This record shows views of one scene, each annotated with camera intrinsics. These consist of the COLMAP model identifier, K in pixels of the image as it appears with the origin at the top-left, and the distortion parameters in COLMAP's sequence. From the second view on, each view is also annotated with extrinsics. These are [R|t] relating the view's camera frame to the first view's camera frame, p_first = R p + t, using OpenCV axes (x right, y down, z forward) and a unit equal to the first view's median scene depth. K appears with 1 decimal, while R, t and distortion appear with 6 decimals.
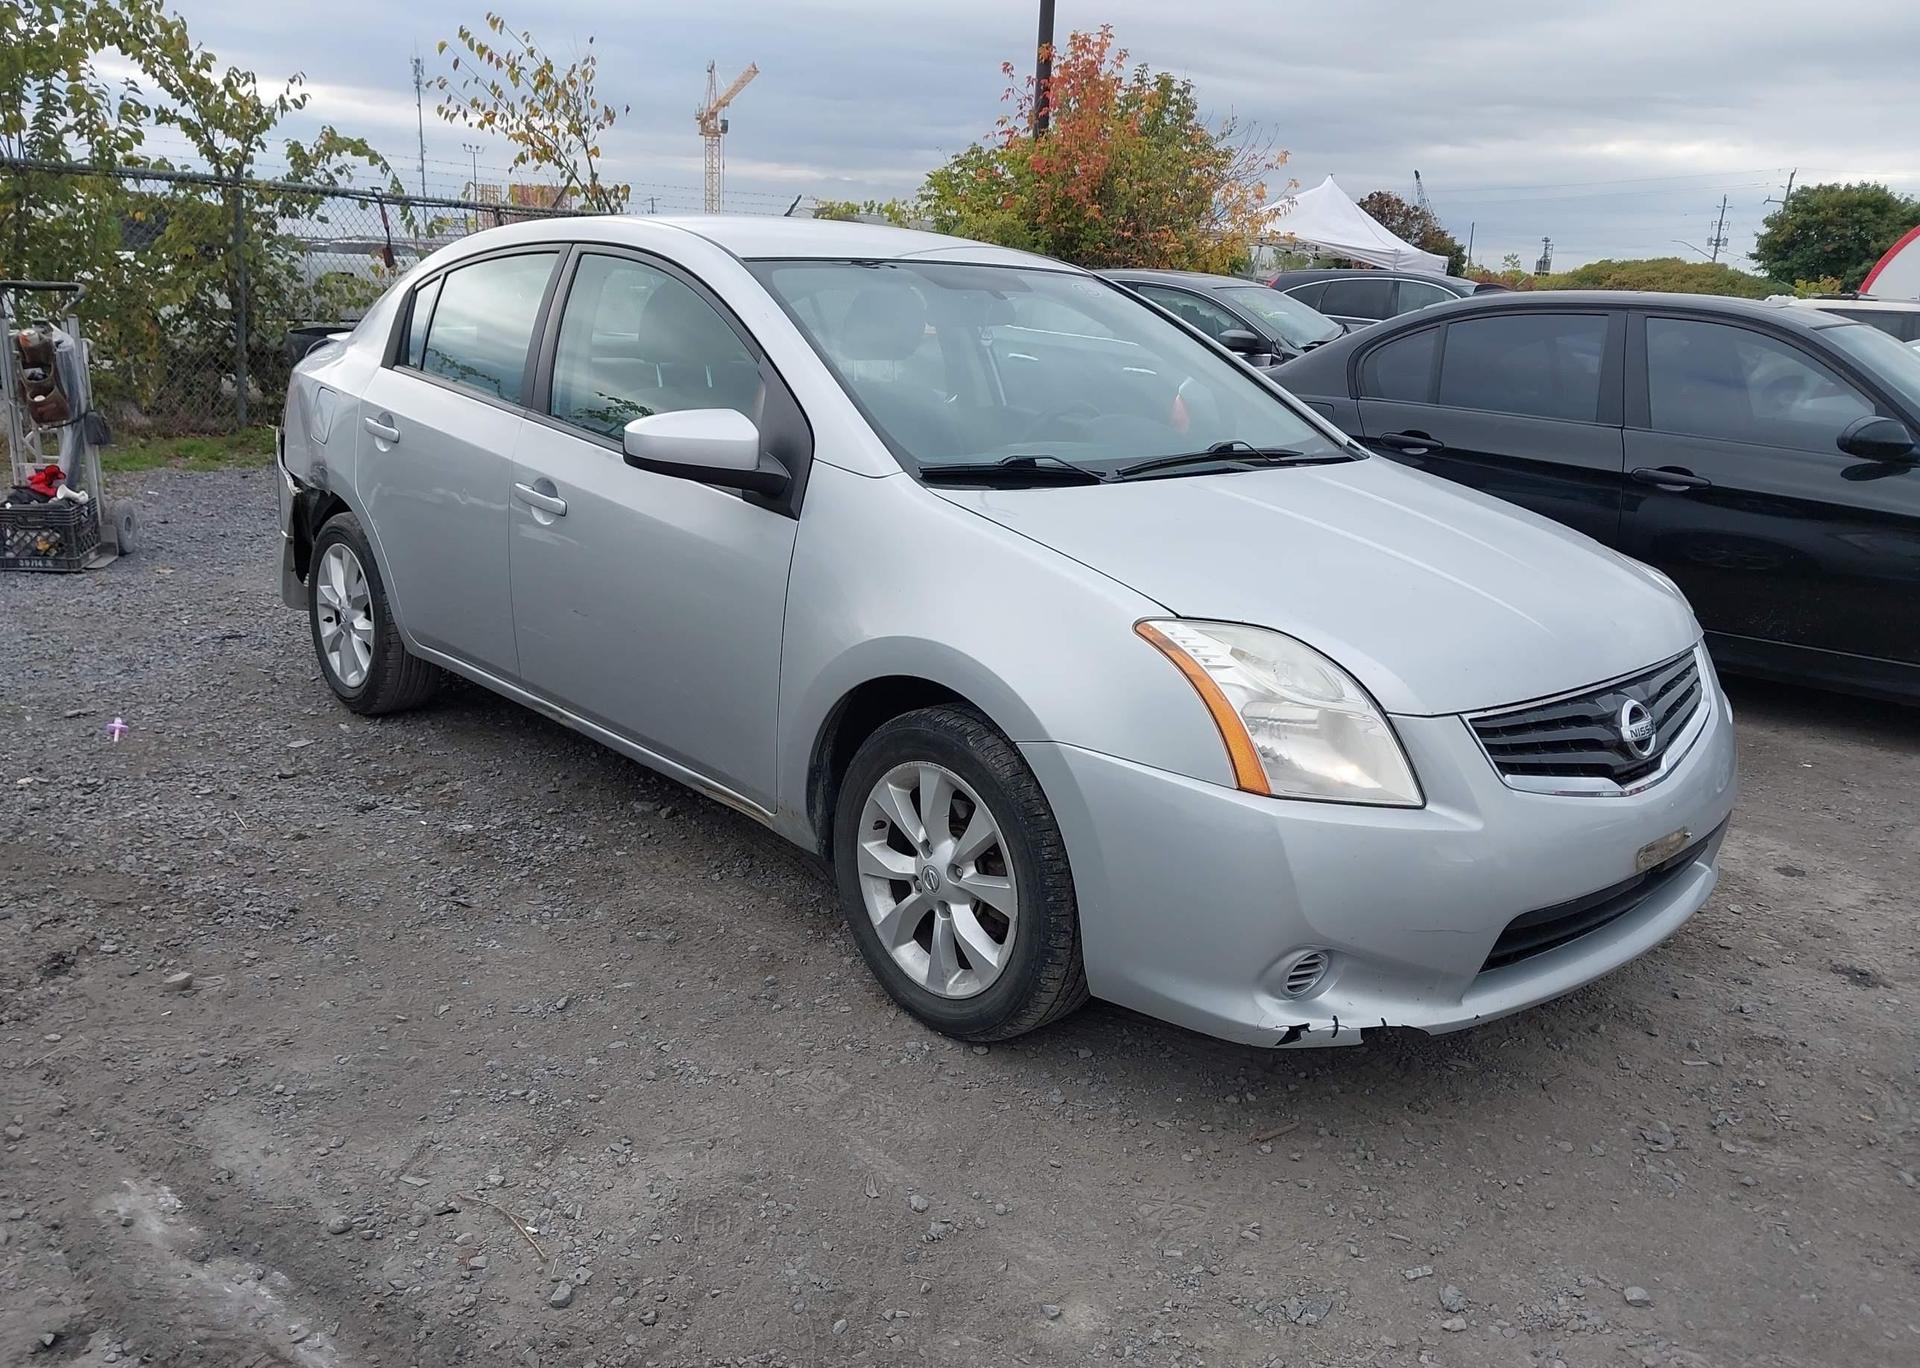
lens RADIAL K [[1547.6, 0, 927.9], [0, 1547.6, 688.7], [0, 0, 1]] dist [0.004542, -0.003576]
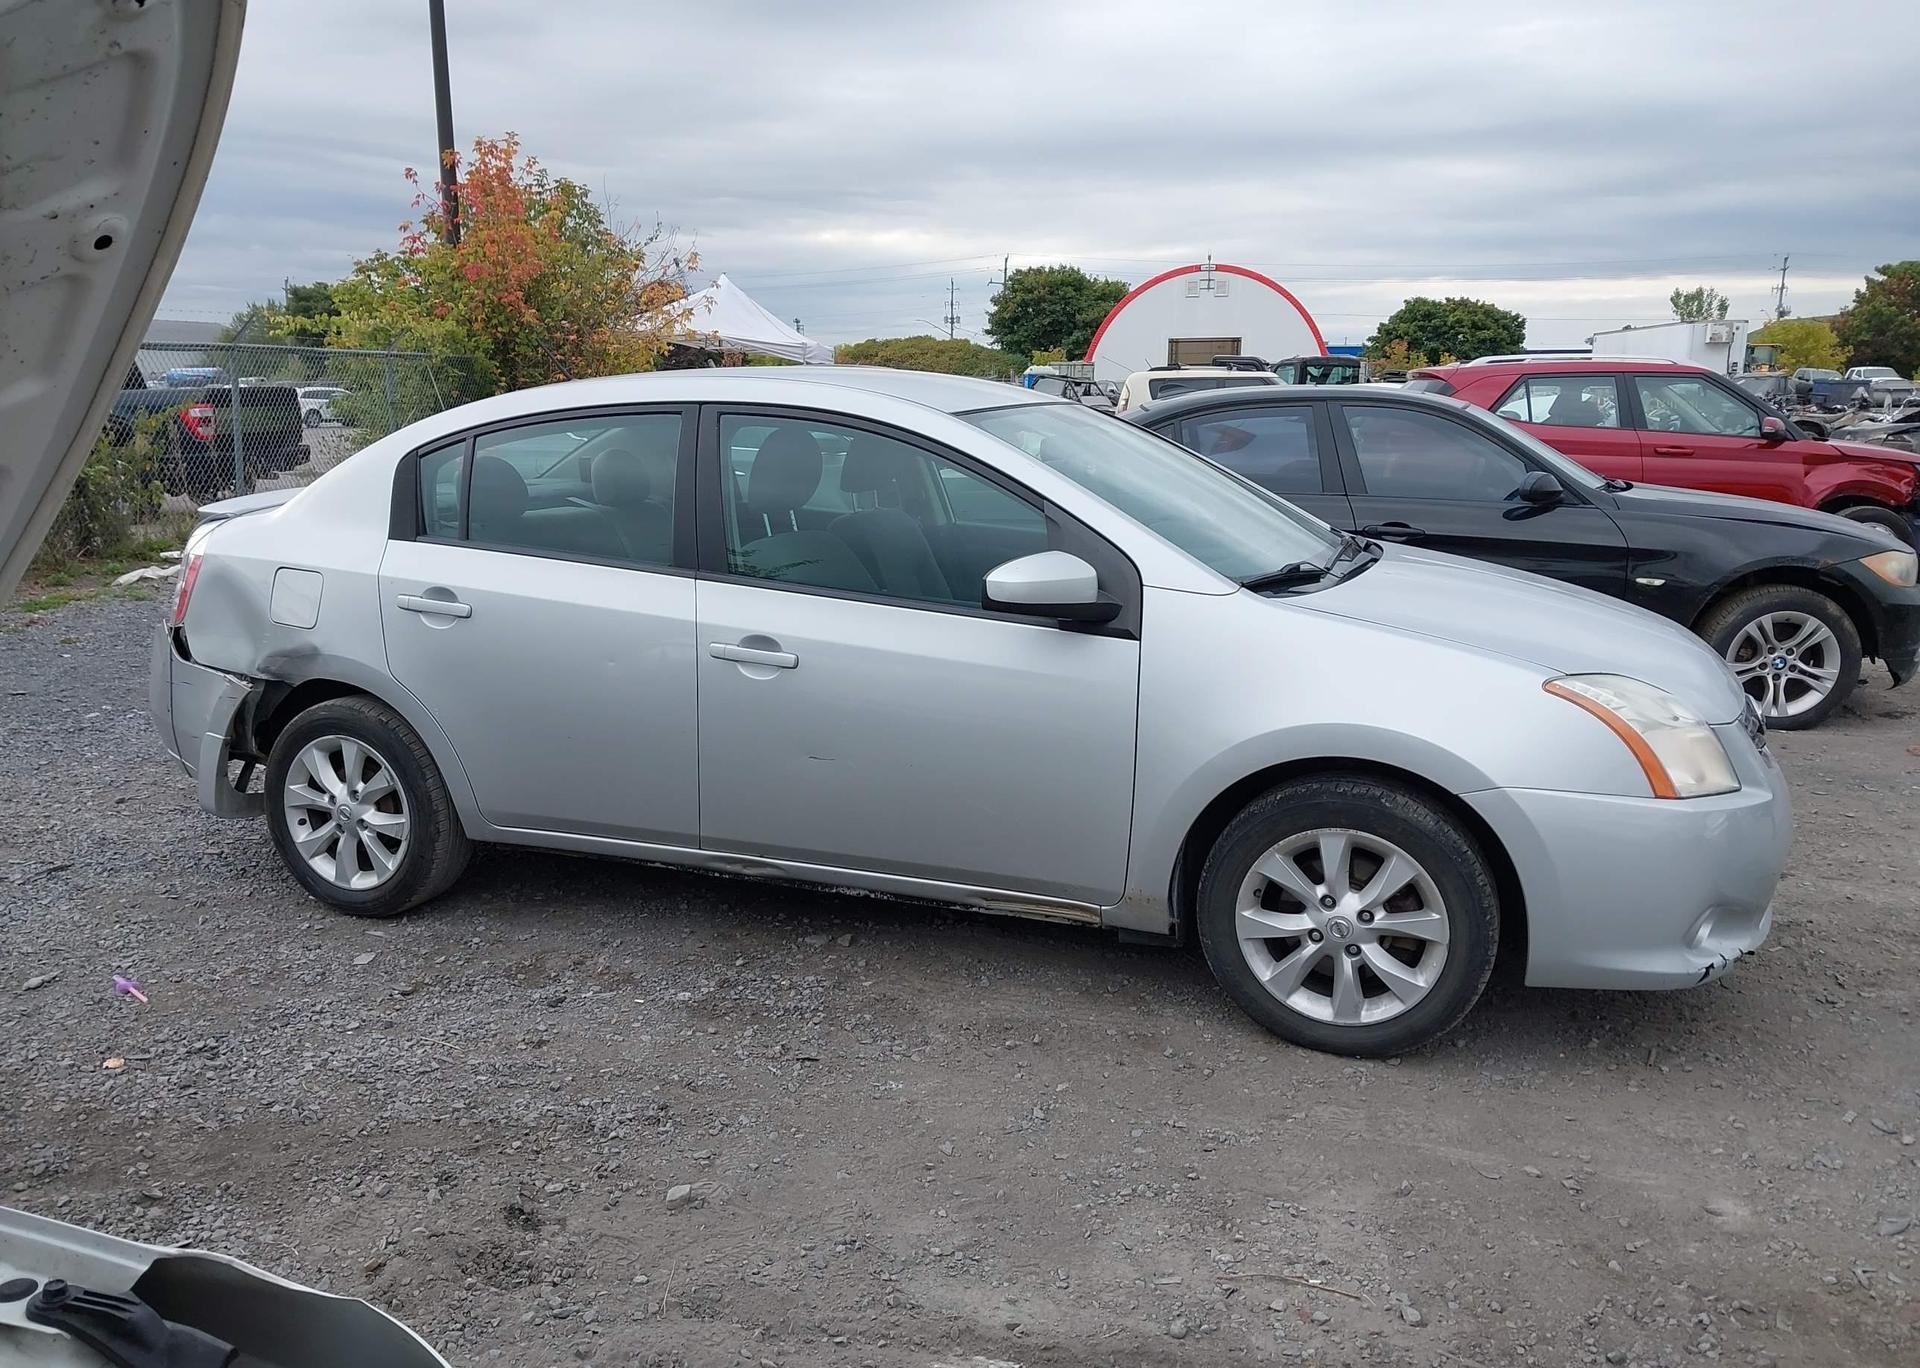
lens RADIAL K [[1547.6, 0, 933.4], [0, 1547.6, 699.3], [0, 0, 1]] dist [0.004542, -0.003576]
pose [[0.893092, -0.137128, 0.428465, -0.583394], [0.156683, 0.987593, -0.010515, -0.064601], [-0.421707, 0.076524, 0.903497, 0.038696]]
